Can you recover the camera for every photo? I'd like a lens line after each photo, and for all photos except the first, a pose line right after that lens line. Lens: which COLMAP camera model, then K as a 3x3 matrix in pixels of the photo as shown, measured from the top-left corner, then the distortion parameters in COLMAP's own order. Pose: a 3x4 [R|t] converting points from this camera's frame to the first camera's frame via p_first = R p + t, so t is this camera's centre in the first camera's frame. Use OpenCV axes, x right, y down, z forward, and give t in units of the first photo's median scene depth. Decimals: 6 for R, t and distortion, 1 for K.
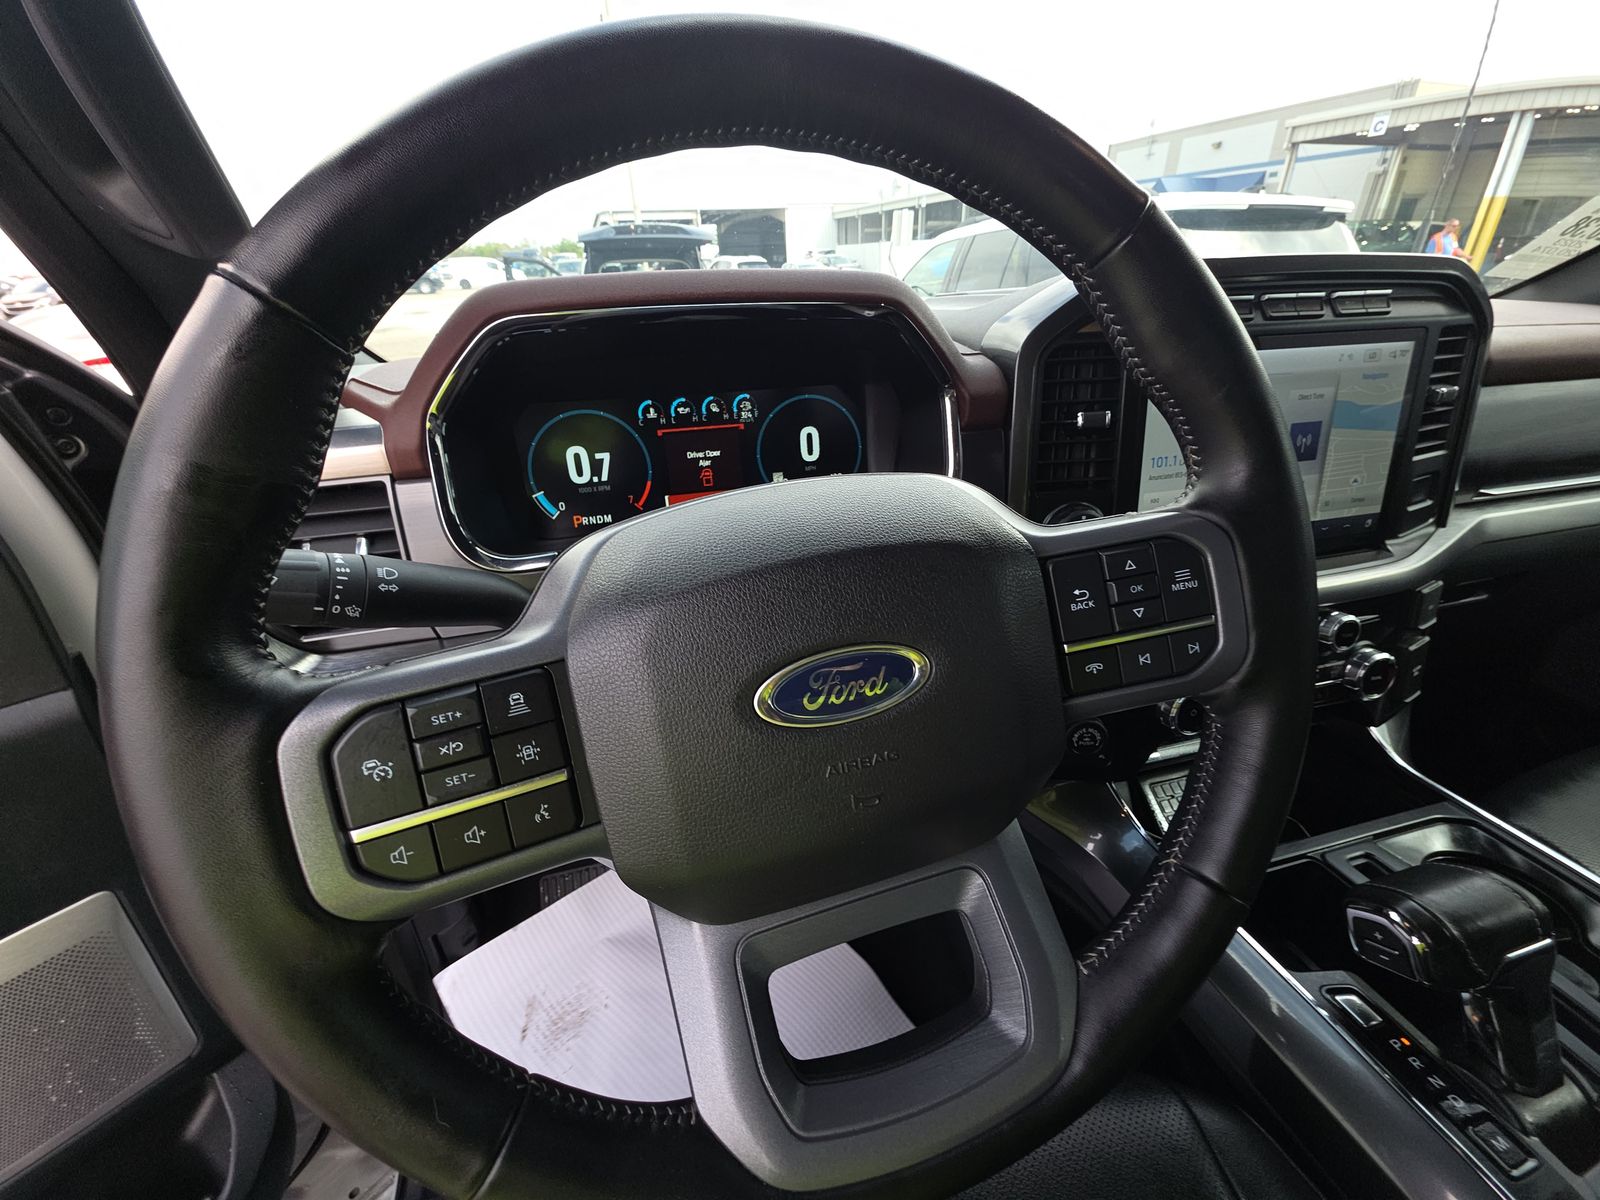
lens RADIAL K [[629.0, 0, 800.0], [0, 629.0, 600.0], [0, 0, 1]] dist [0.021896, -0.012833]
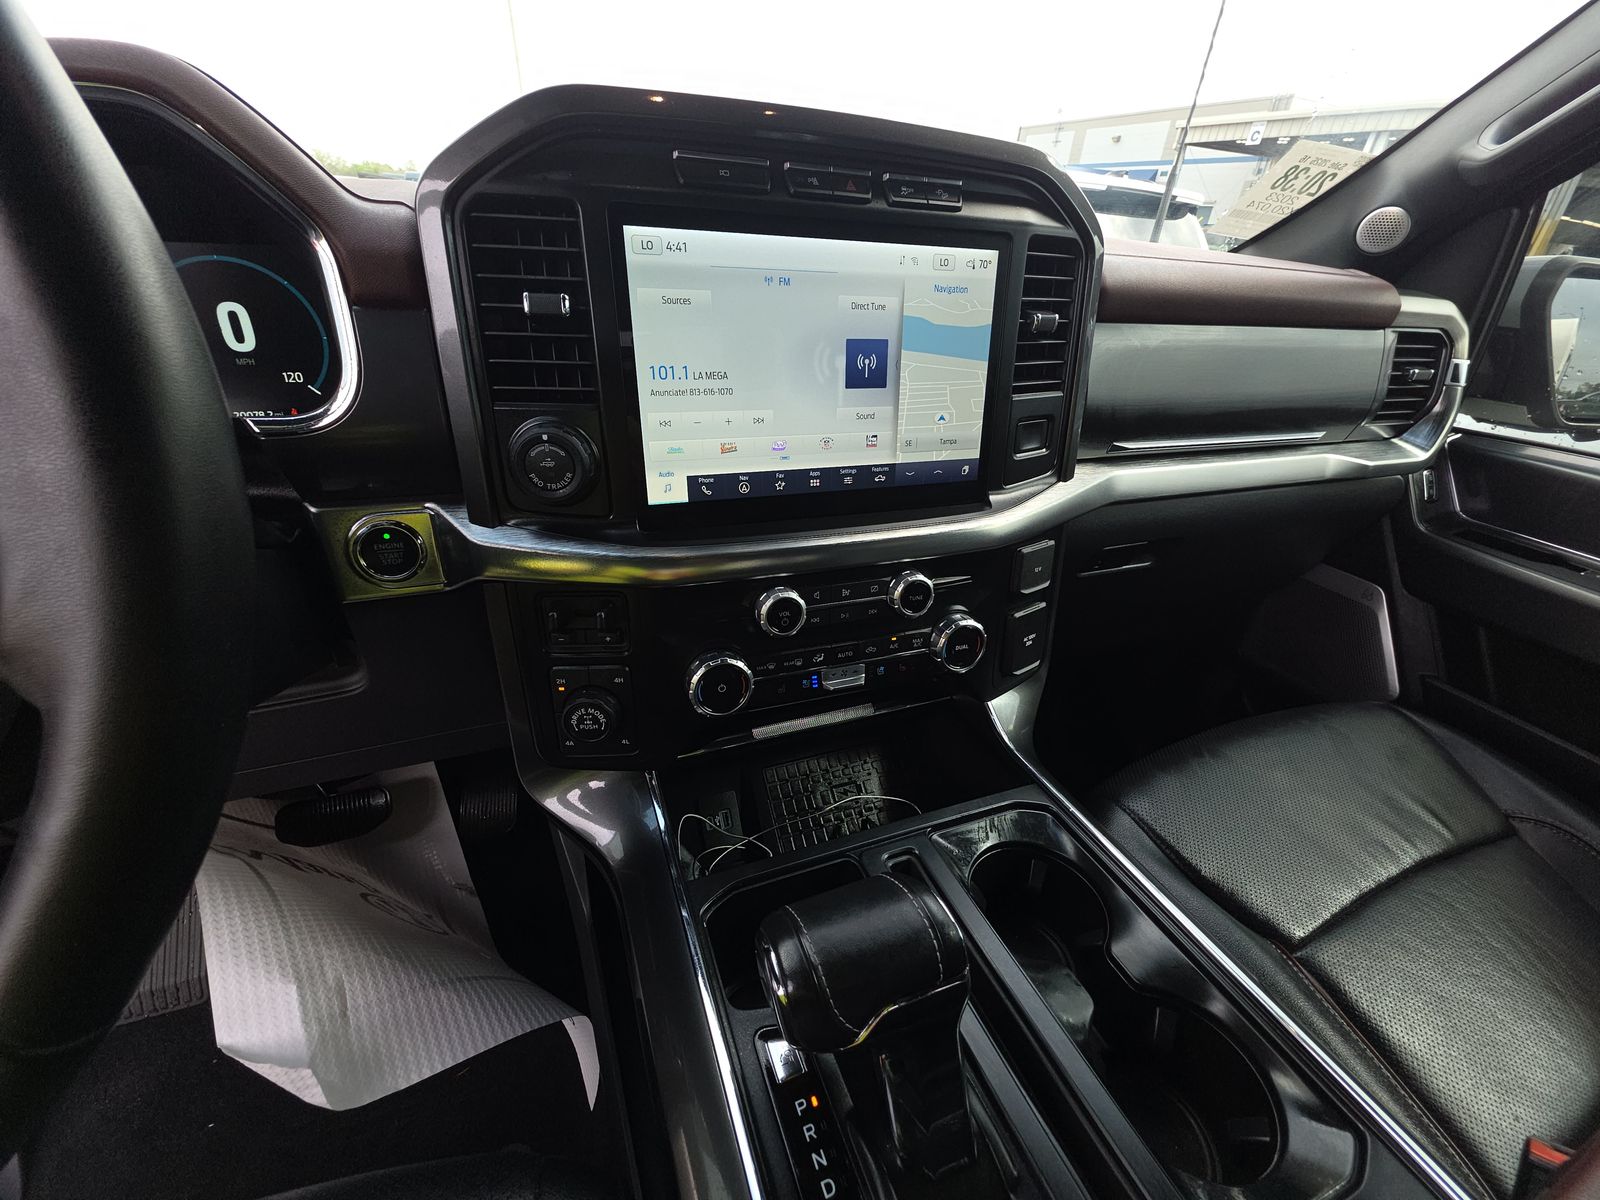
lens RADIAL K [[628.9, 0, 800.0], [0, 628.9, 600.0], [0, 0, 1]] dist [-0.006074, 0.000176]
pose [[0.991343, 0.016612, 0.130246, 0.574246], [-0.023498, 0.998396, 0.051514, 0.017288], [-0.129181, -0.054128, 0.990143, 0.173853]]
